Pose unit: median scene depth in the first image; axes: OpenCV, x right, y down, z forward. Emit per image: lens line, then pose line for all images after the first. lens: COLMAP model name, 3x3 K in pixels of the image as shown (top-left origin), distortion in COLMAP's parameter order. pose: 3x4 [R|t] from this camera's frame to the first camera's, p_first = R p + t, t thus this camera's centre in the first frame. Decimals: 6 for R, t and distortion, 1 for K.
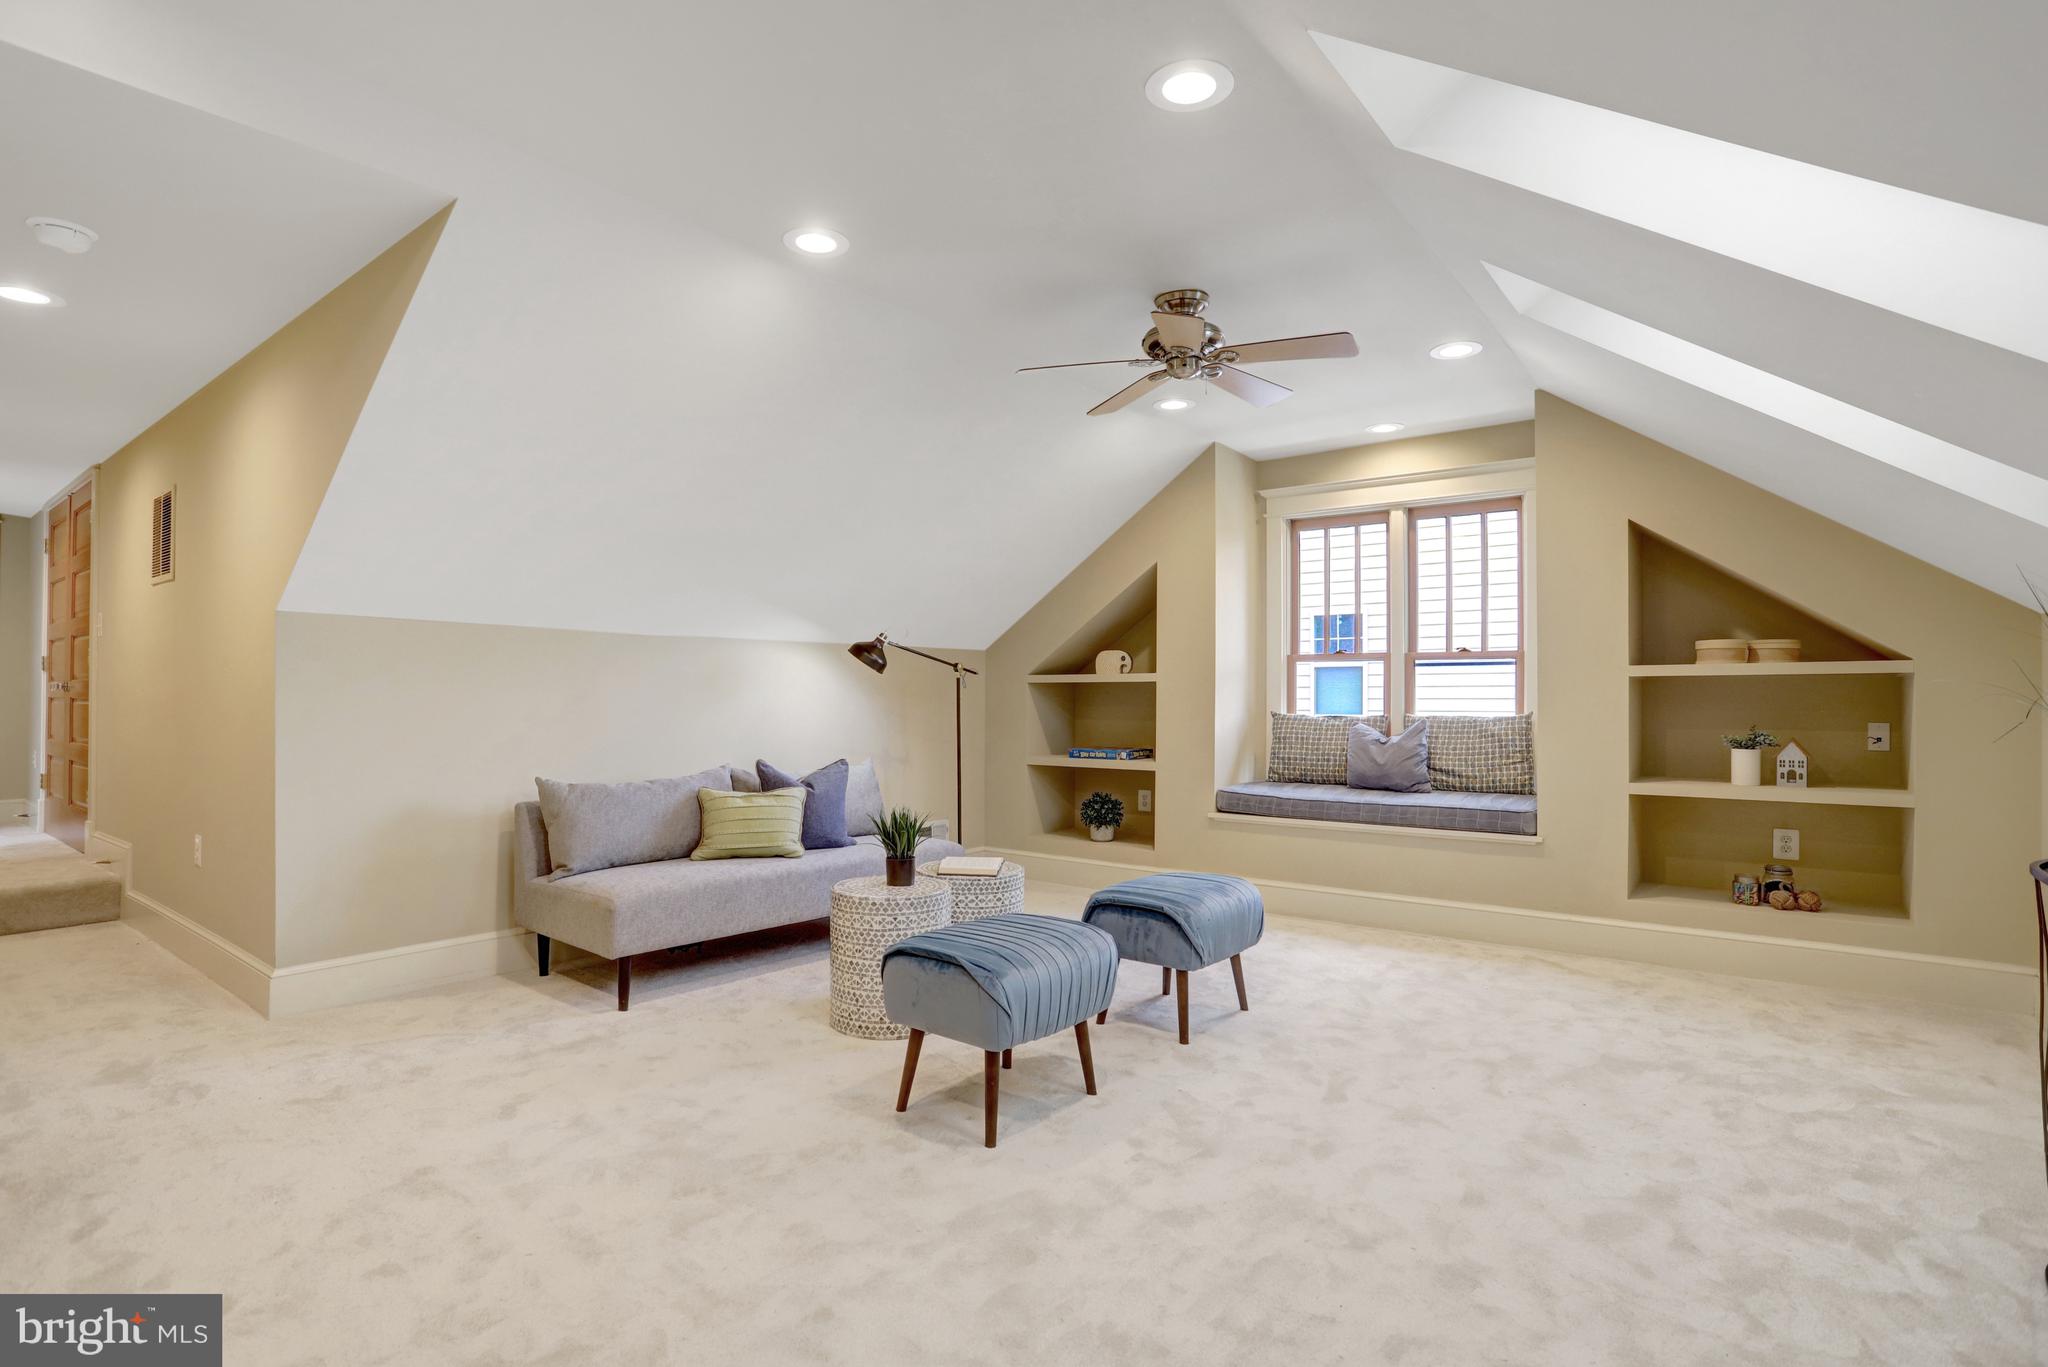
lens RADIAL K [[1005.8, 0, 1009.4], [0, 1005.8, 685.3], [0, 0, 1]] dist [-0.050777, 0.026472]
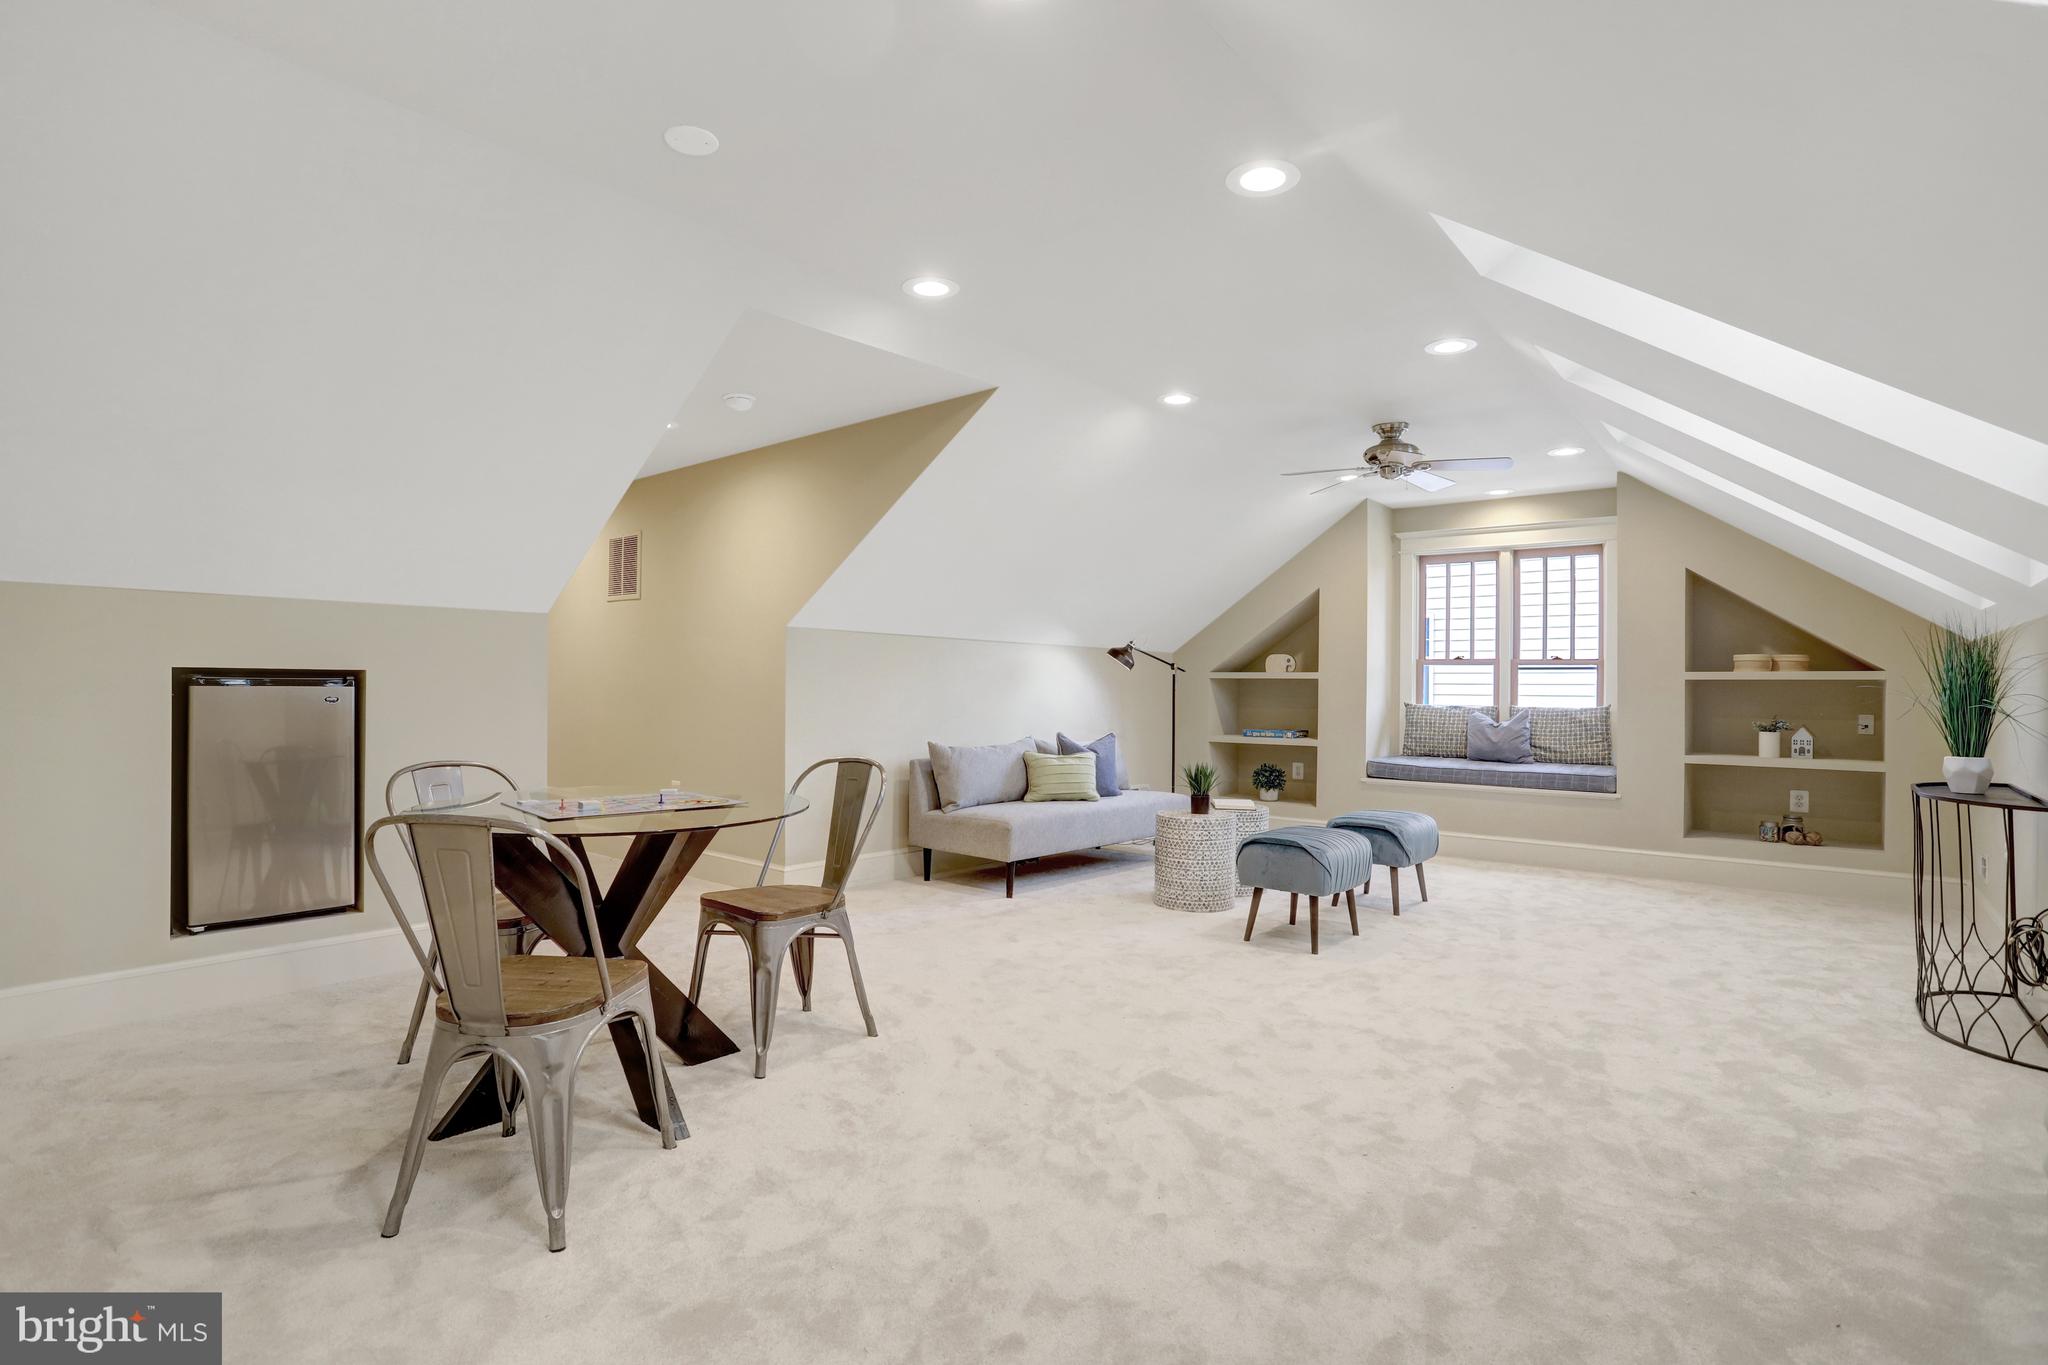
lens RADIAL K [[1005.8, 0, 1011.0], [0, 1005.8, 670.4], [0, 0, 1]] dist [-0.050777, 0.026472]
pose [[0.999633, 0.010011, -0.025164, -0.298344], [-0.010151, 0.999934, -0.005419, -0.004555], [0.025108, 0.005673, 0.999669, -0.429938]]
